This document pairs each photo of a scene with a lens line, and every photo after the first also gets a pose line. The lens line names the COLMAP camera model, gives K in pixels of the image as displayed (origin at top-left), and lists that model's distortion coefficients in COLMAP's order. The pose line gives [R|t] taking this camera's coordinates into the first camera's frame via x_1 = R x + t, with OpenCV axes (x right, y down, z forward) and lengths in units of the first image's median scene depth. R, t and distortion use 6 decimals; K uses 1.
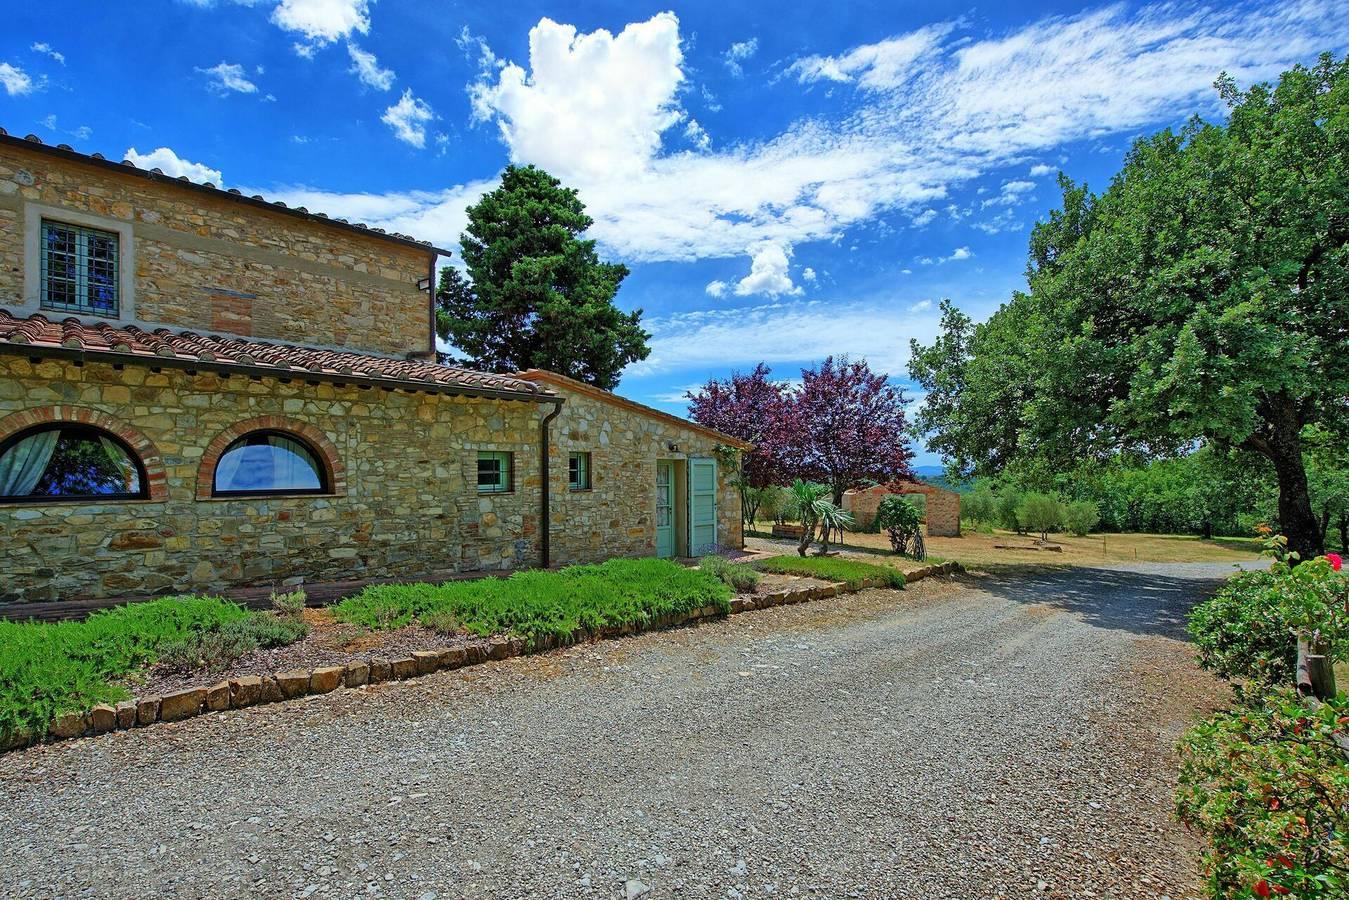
lens RADIAL K [[568.2, 0, 653.5], [0, 568.2, 484.9], [0, 0, 1]] dist [-0.018754, 0.000038]
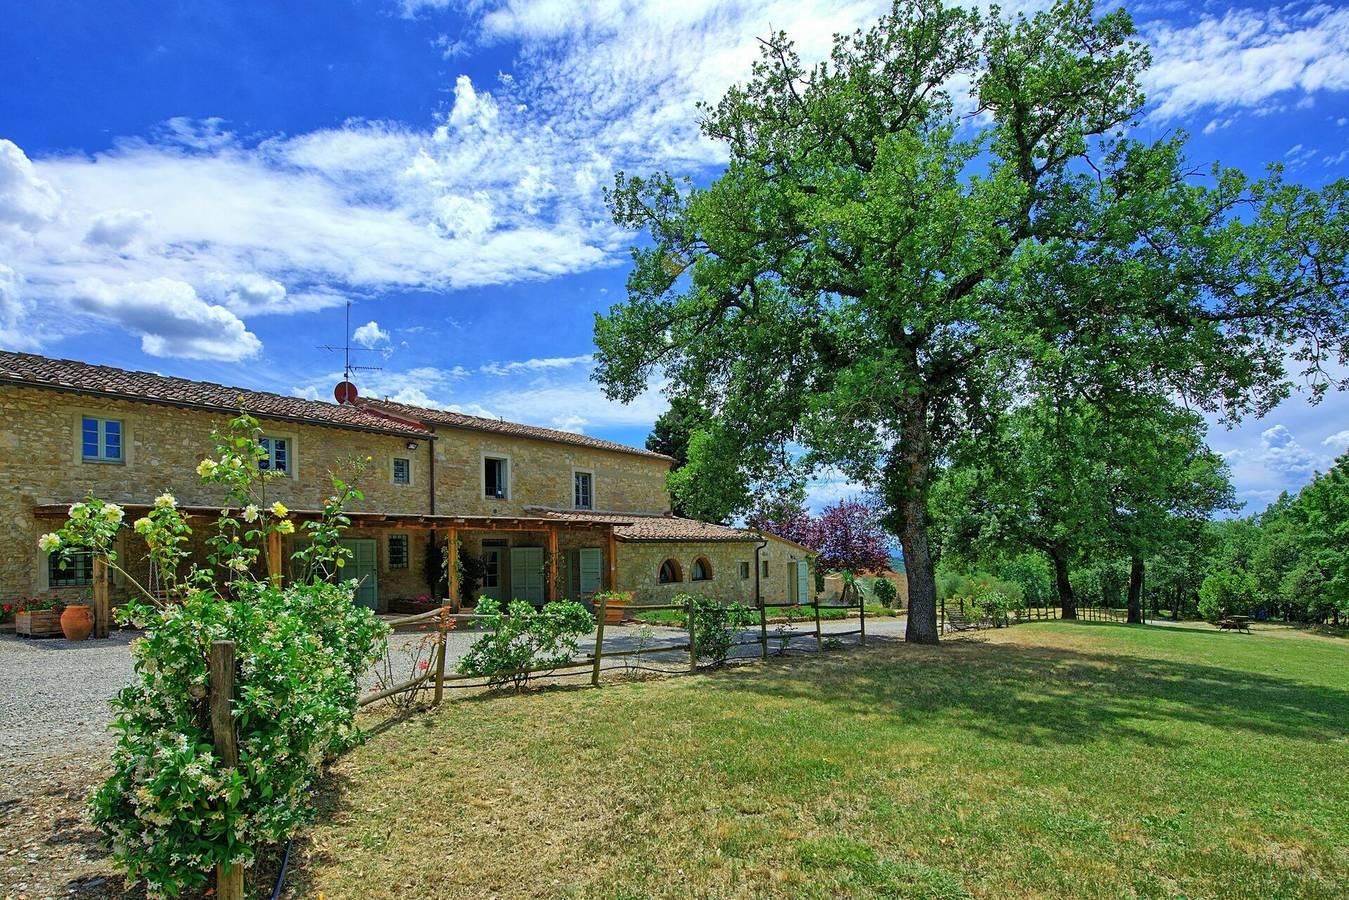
lens RADIAL K [[652.4, 0, 657.2], [0, 652.4, 586.2], [0, 0, 1]] dist [0.001806, -0.000671]
pose [[0.991748, -0.020181, 0.126601, -0.491849], [0.017756, 0.999637, 0.020257, -0.008944], [-0.126964, -0.017842, 0.991747, -0.869996]]
